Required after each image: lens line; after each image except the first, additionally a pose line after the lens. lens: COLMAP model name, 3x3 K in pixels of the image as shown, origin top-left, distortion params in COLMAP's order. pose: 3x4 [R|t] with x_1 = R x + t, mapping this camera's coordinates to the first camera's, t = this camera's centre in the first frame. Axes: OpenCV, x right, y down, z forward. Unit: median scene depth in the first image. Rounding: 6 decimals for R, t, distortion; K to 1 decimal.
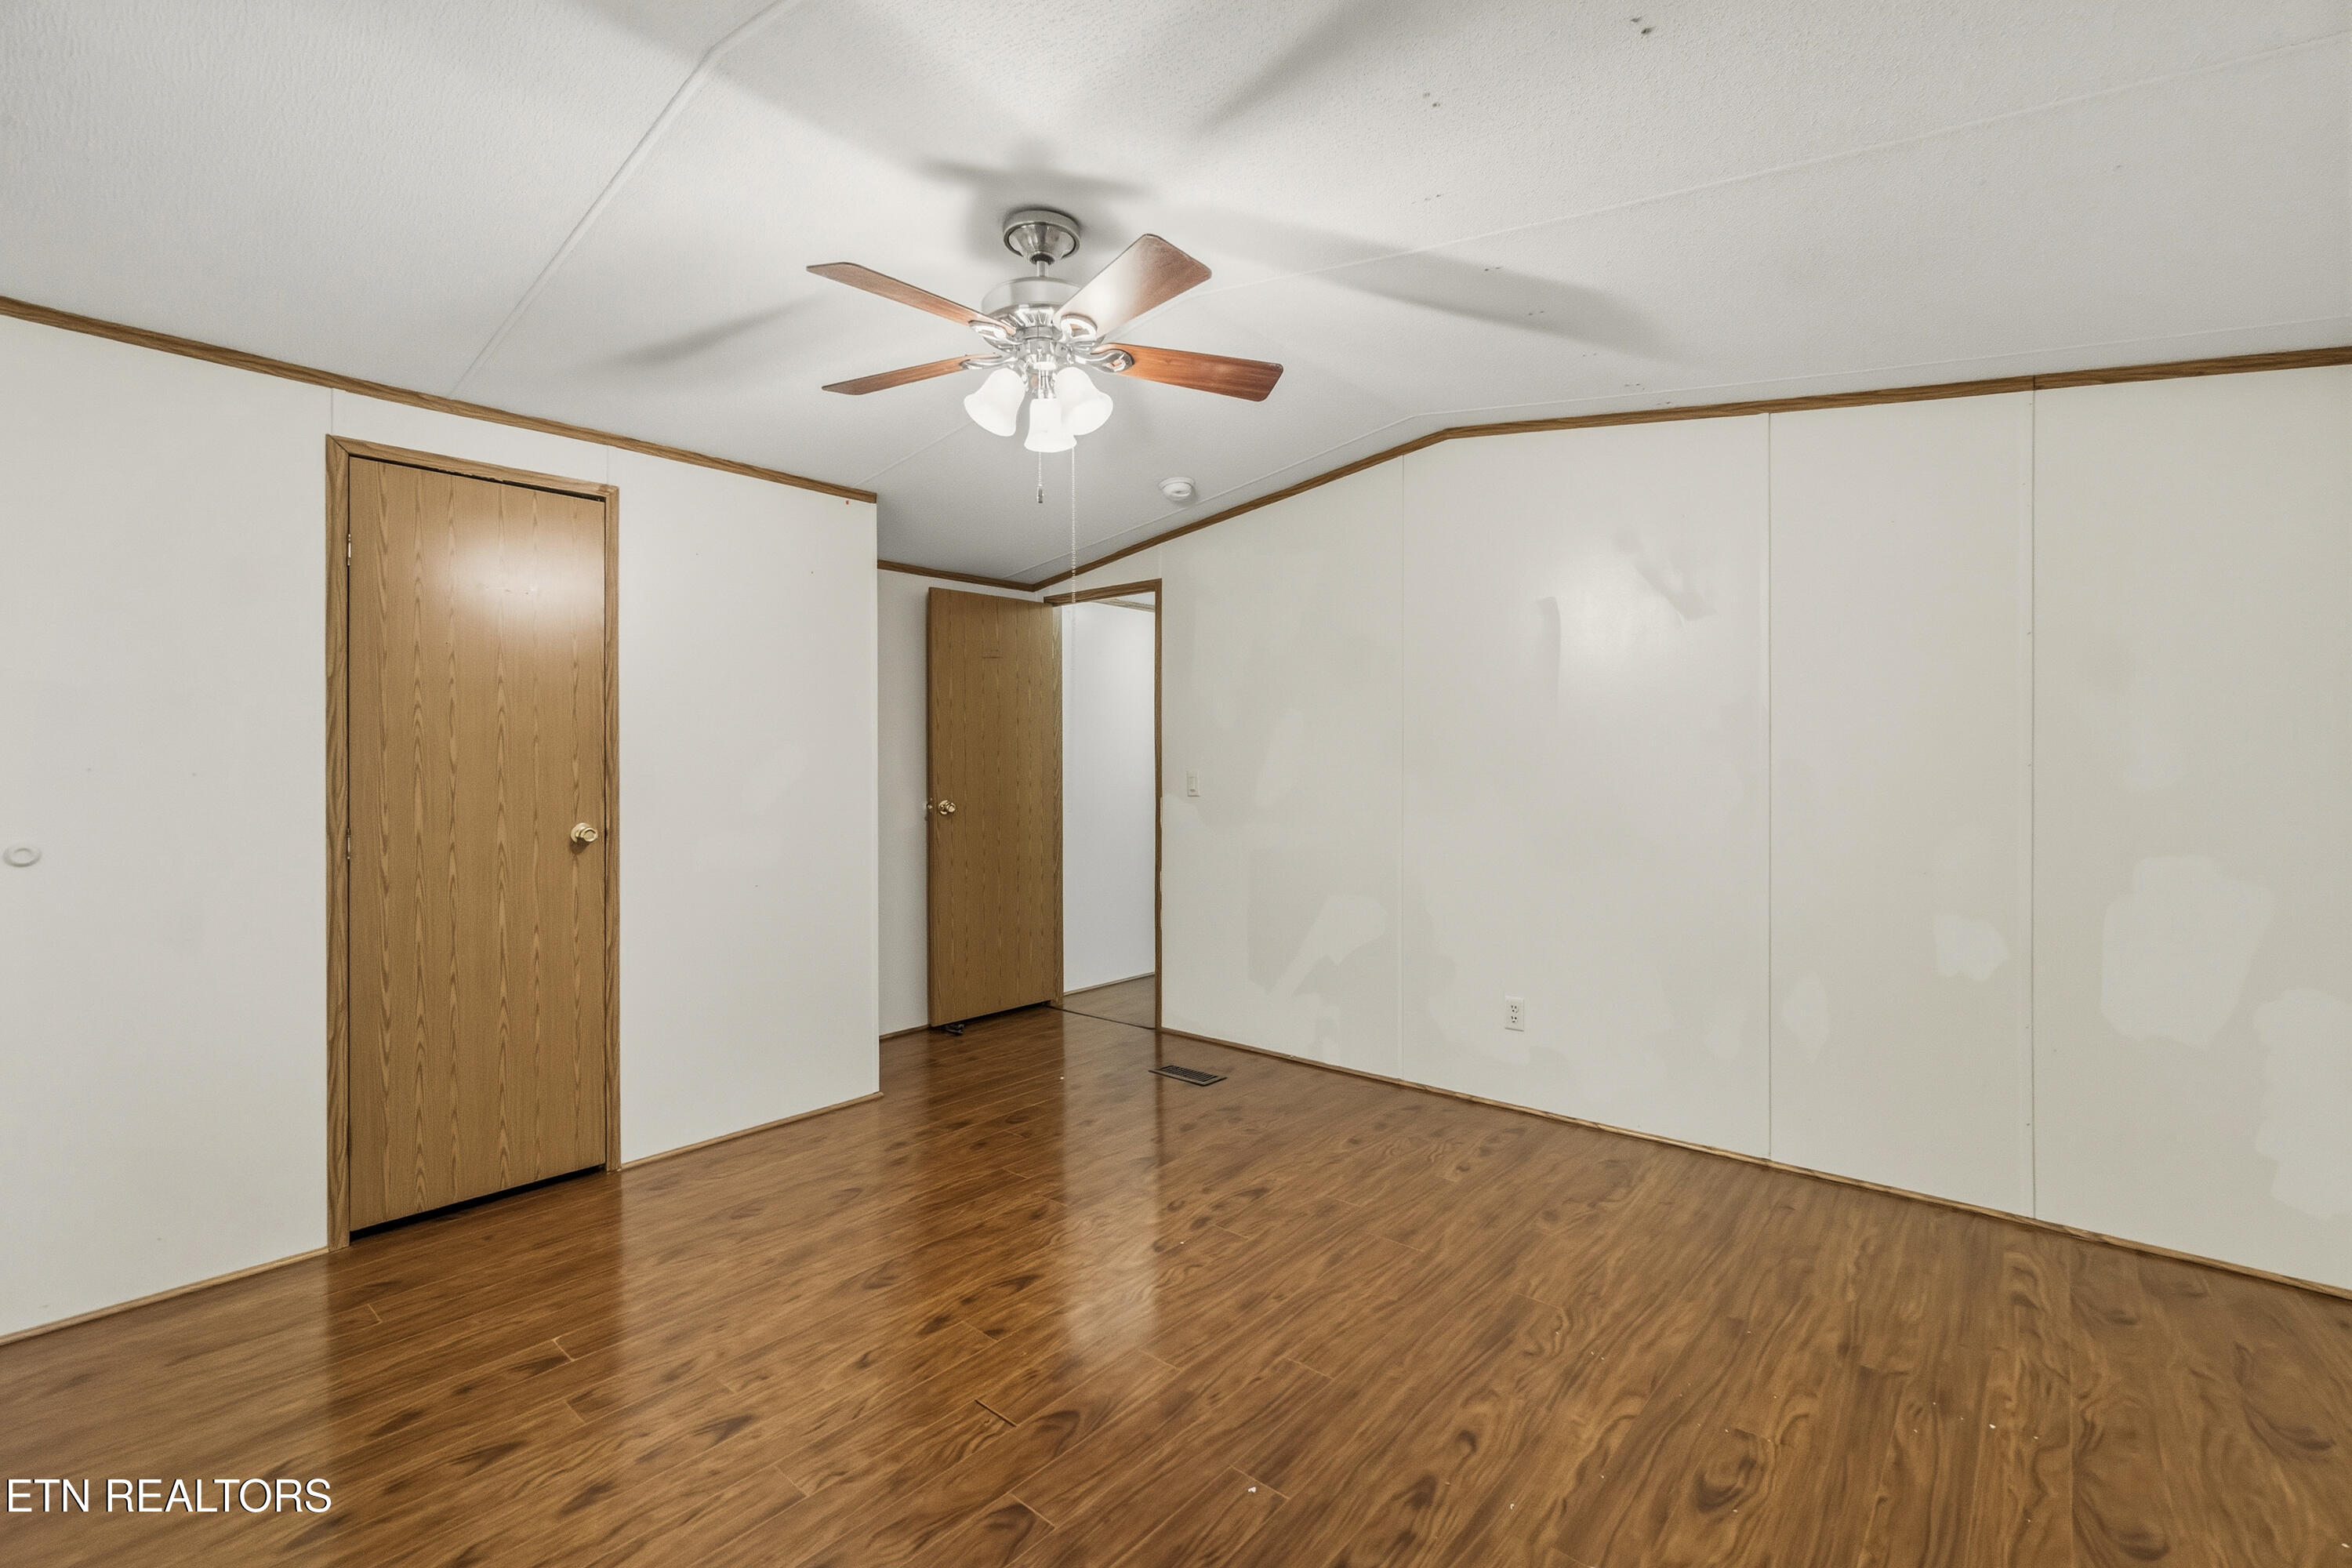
lens RADIAL K [[1019.4, 0, 1171.4], [0, 1019.4, 765.3], [0, 0, 1]] dist [-0.002904, -0.000172]
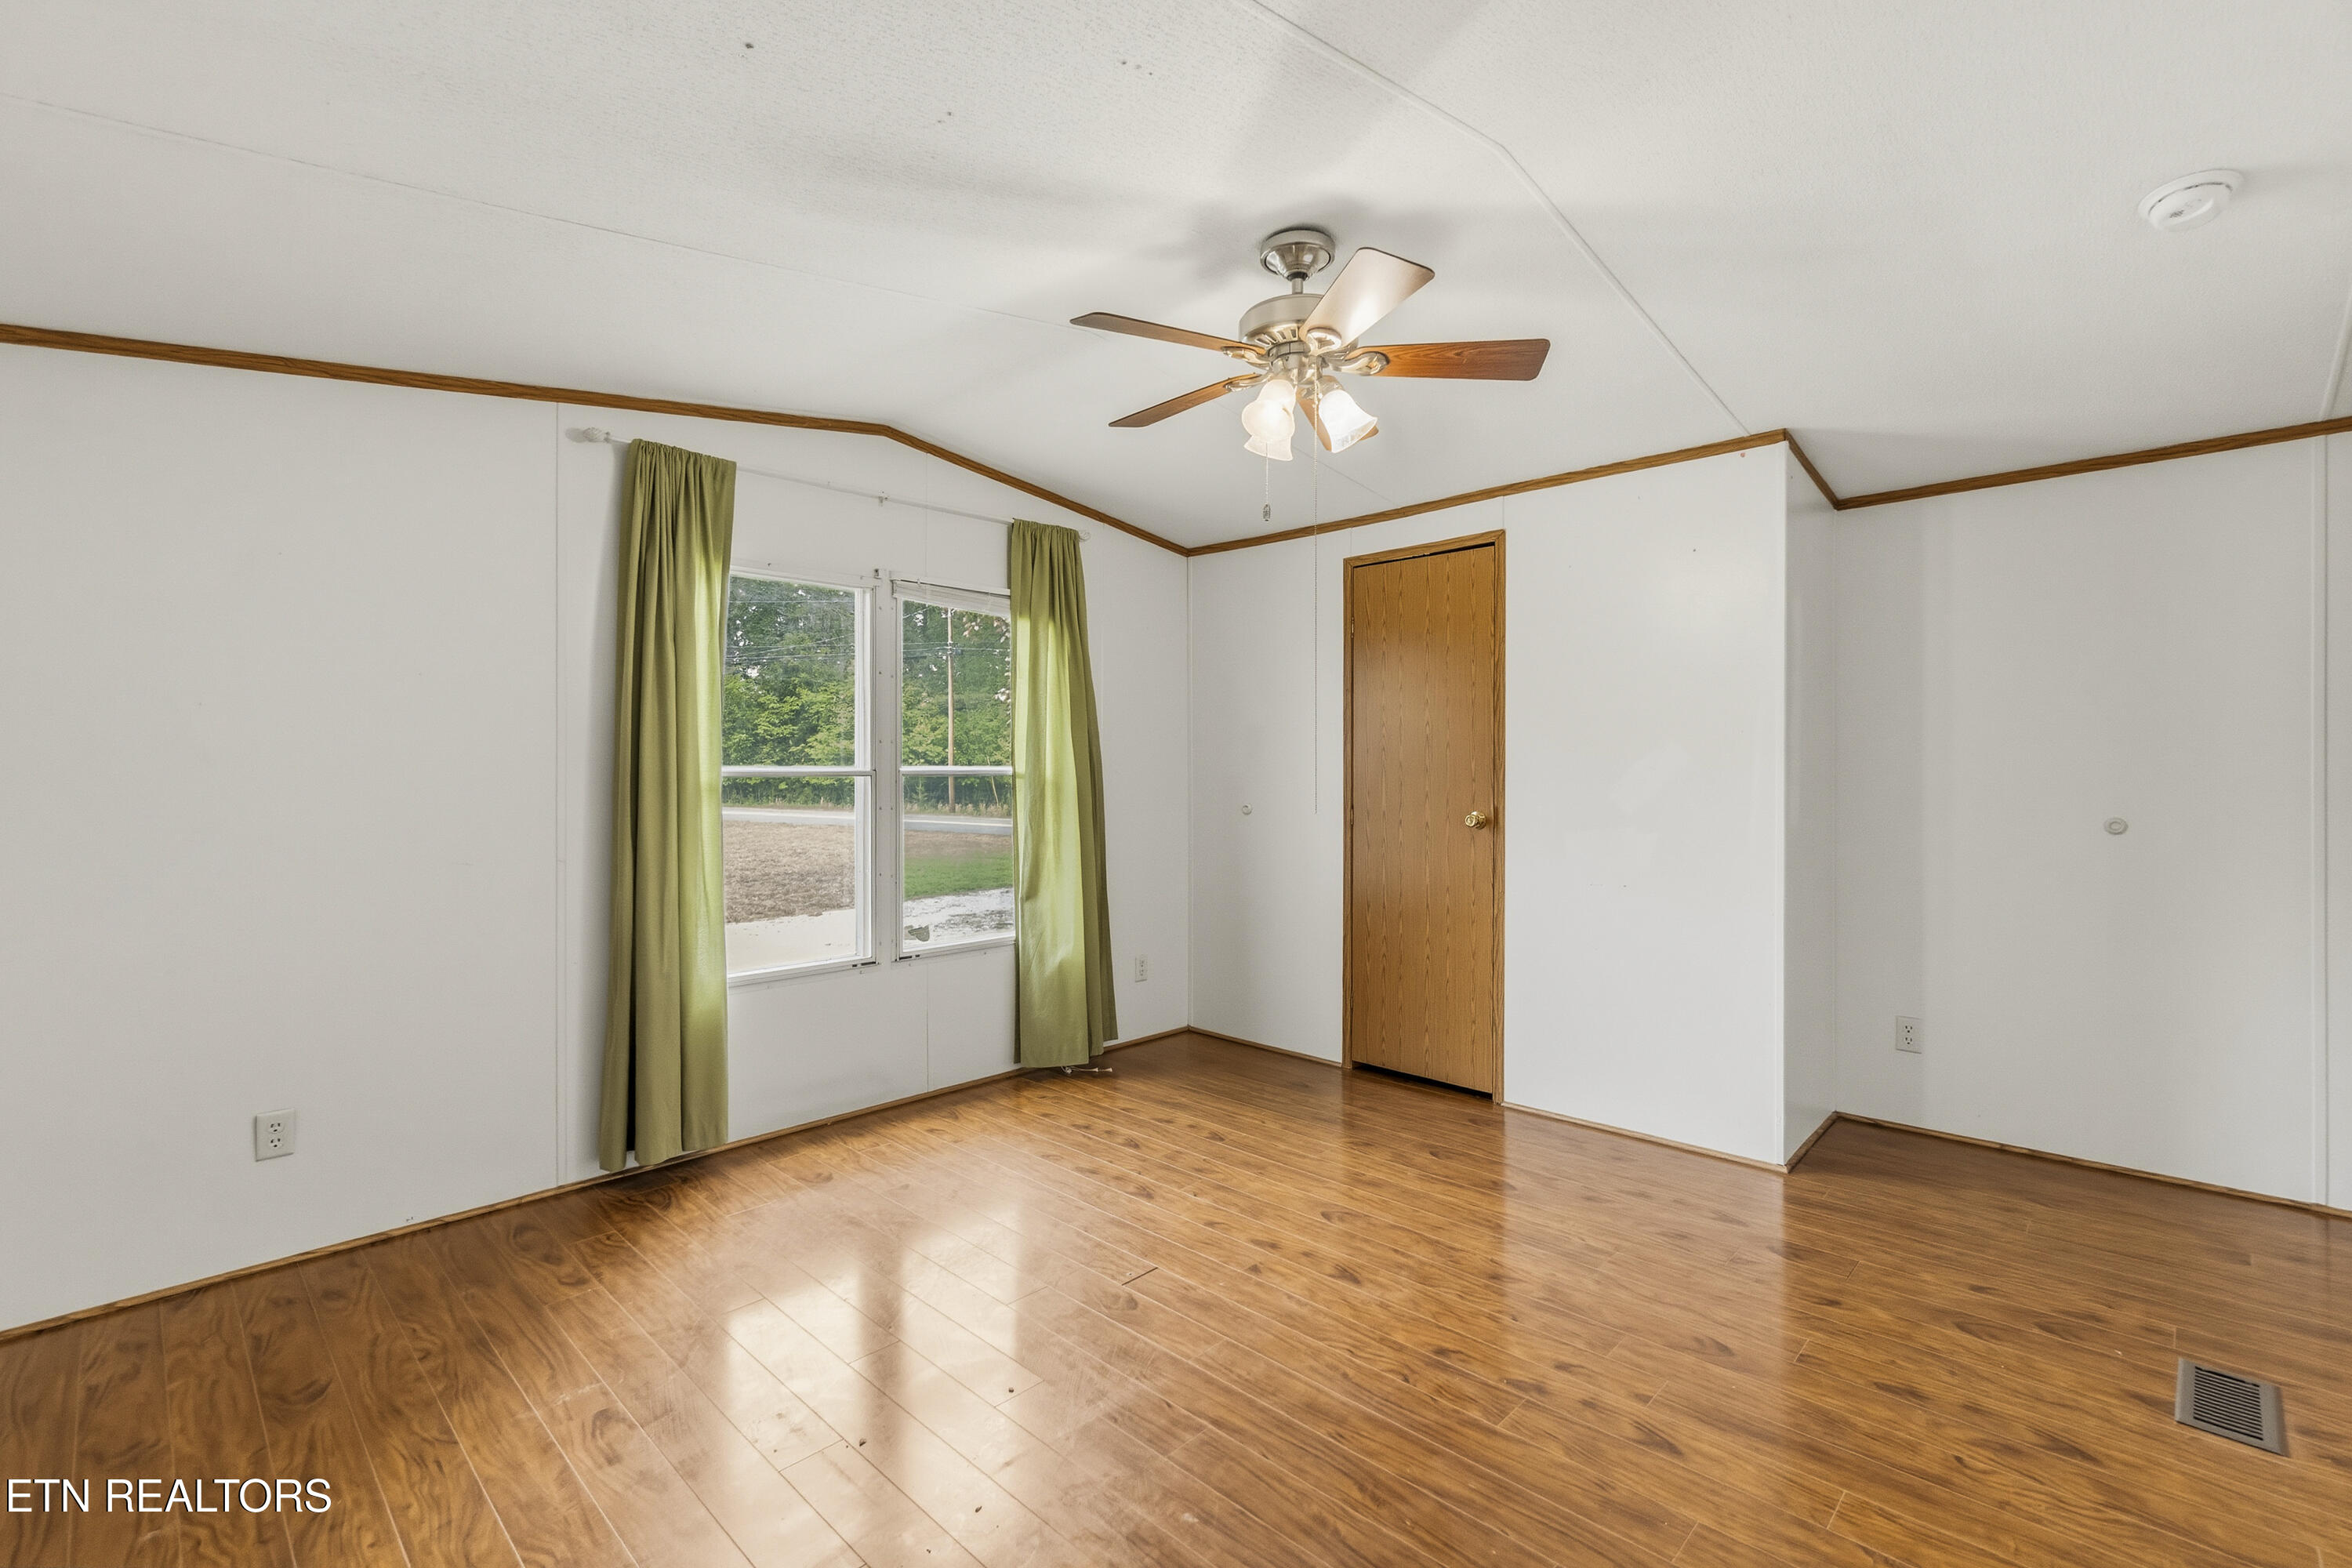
lens RADIAL K [[1037.8, 0, 1183.4], [0, 1037.8, 775.9], [0, 0, 1]] dist [0.002188, 0.000149]
pose [[-0.042574, 0.011617, -0.999026, 0.887353], [0.002257, 0.999931, 0.011531, -0.003216], [0.999091, -0.001764, -0.042597, 0.884748]]
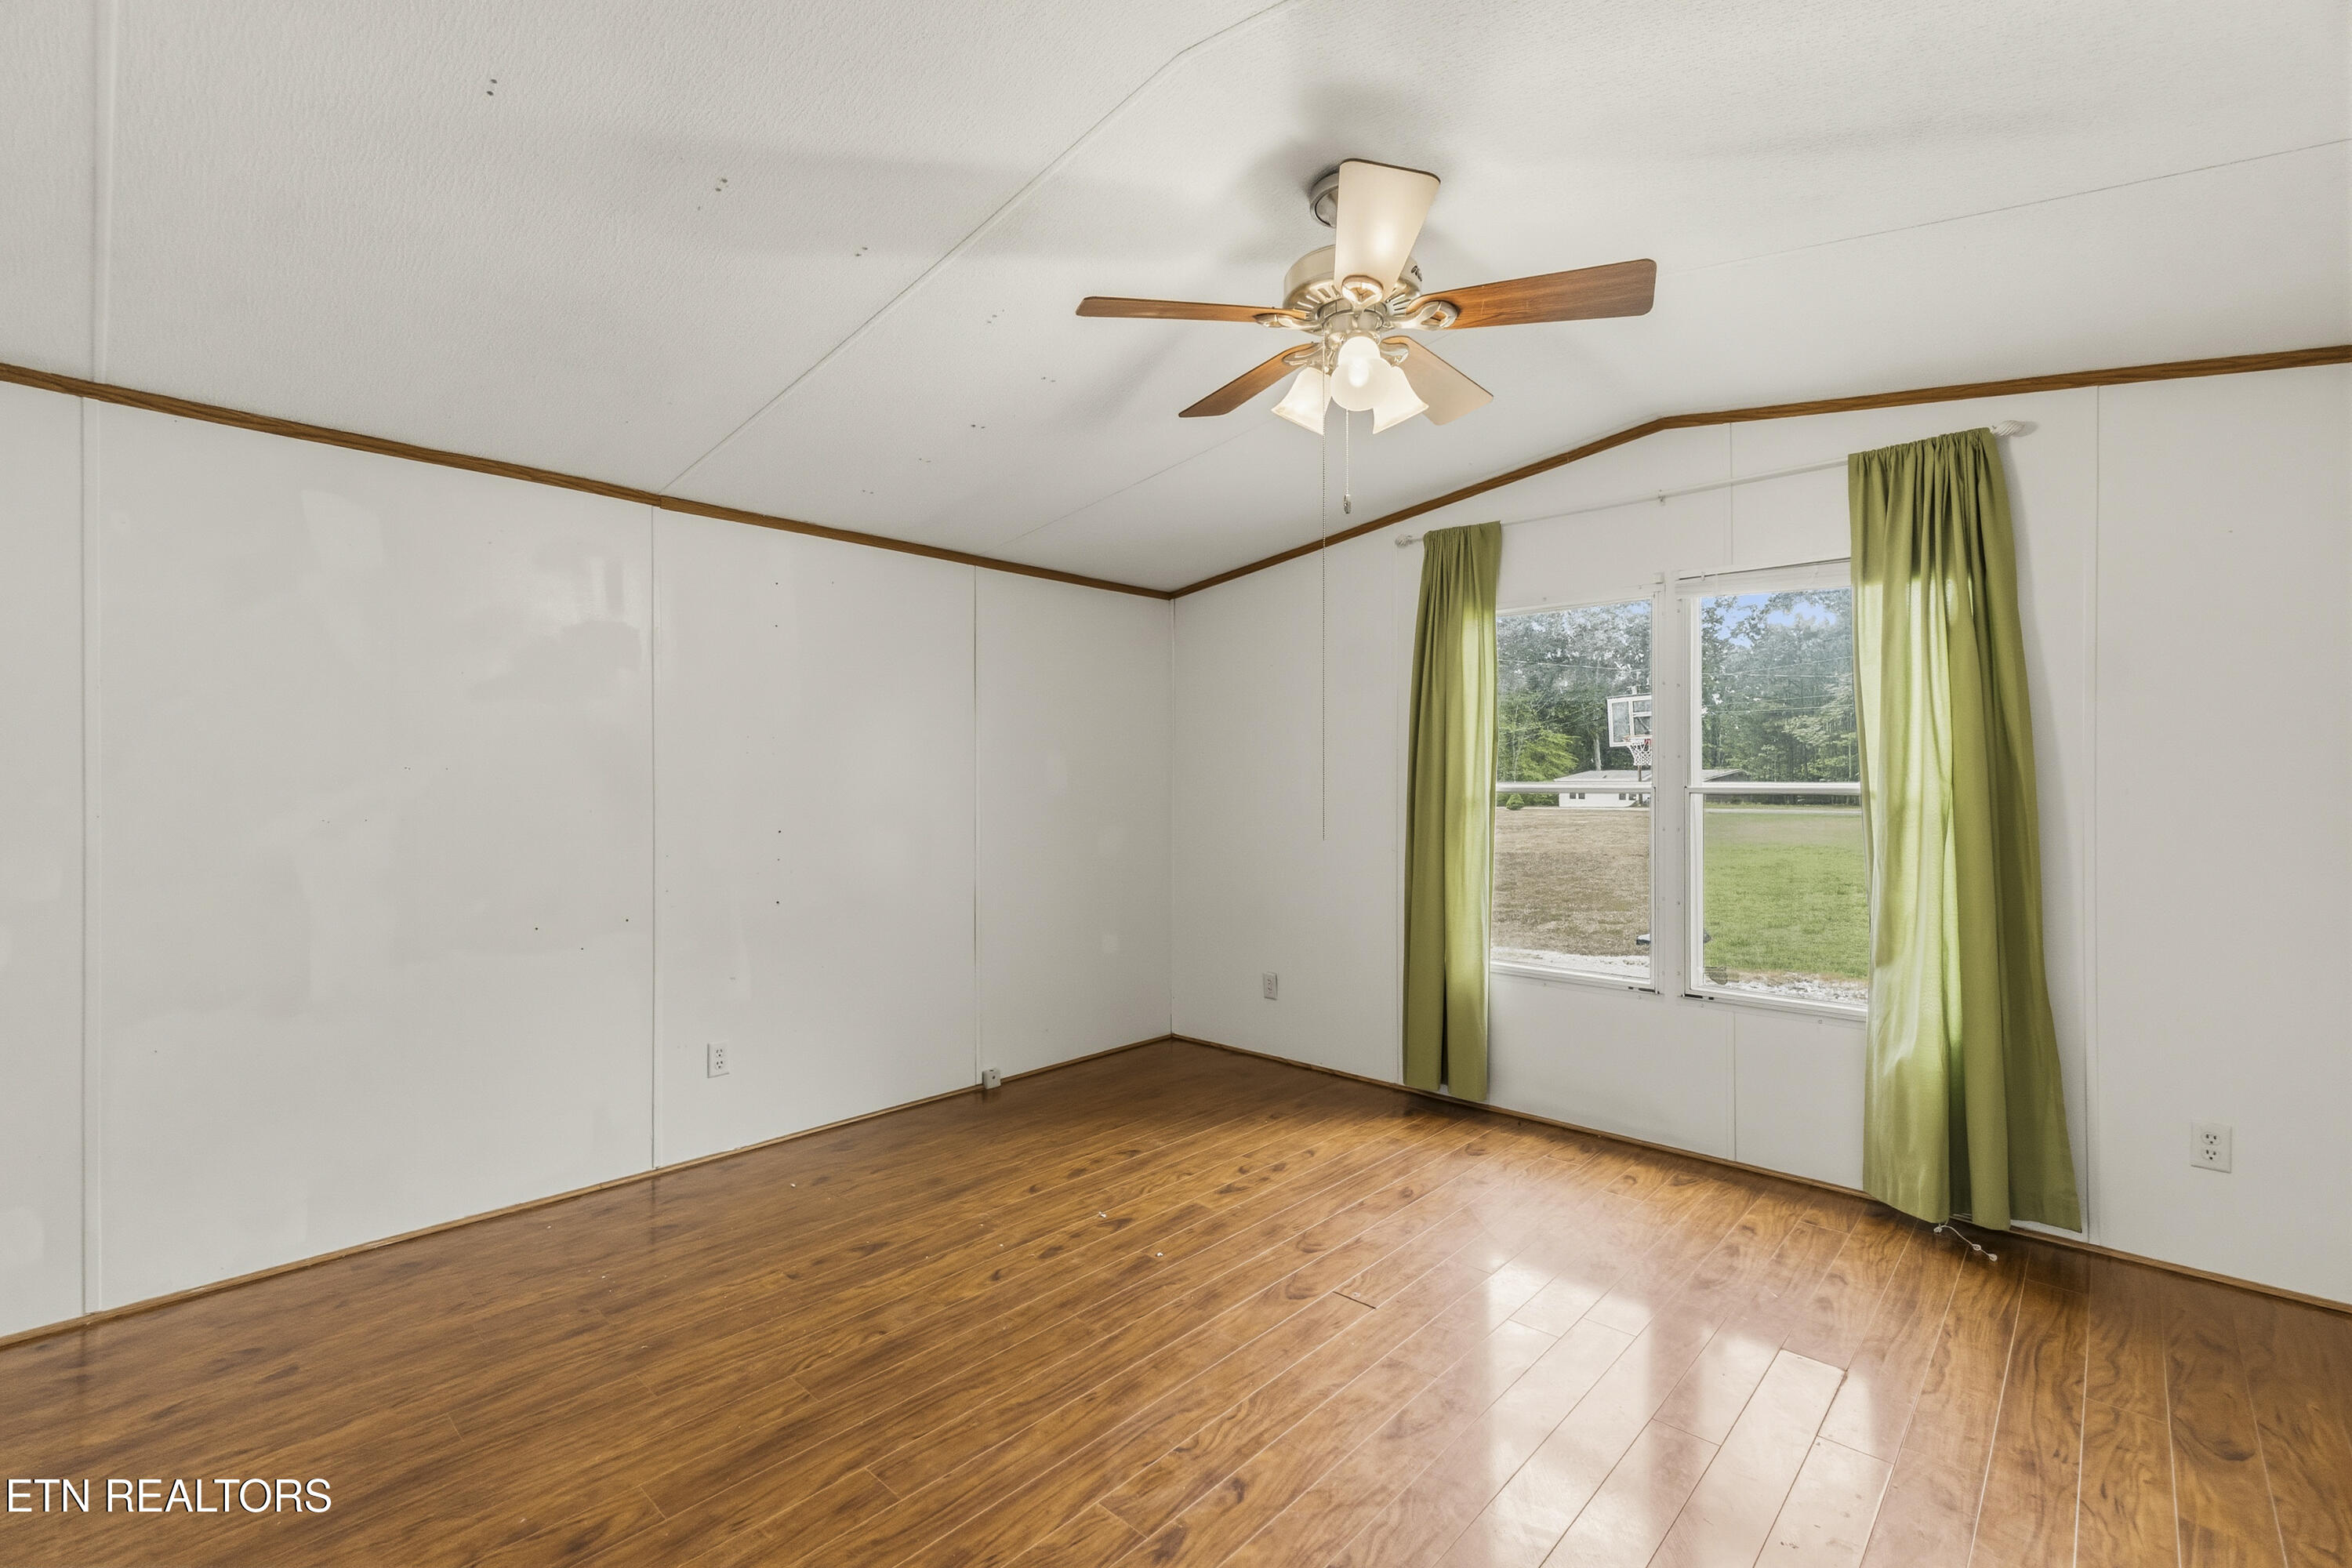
lens RADIAL K [[1032.9, 0, 1178.8], [0, 1032.9, 792.6], [0, 0, 1]] dist [-0.005132, 0.000025]
pose [[-0.999744, 0.002035, 0.022553, 0.009930], [0.002197, 0.999972, 0.007164, 0.000138], [-0.022537, 0.007212, -0.999720, 1.813425]]
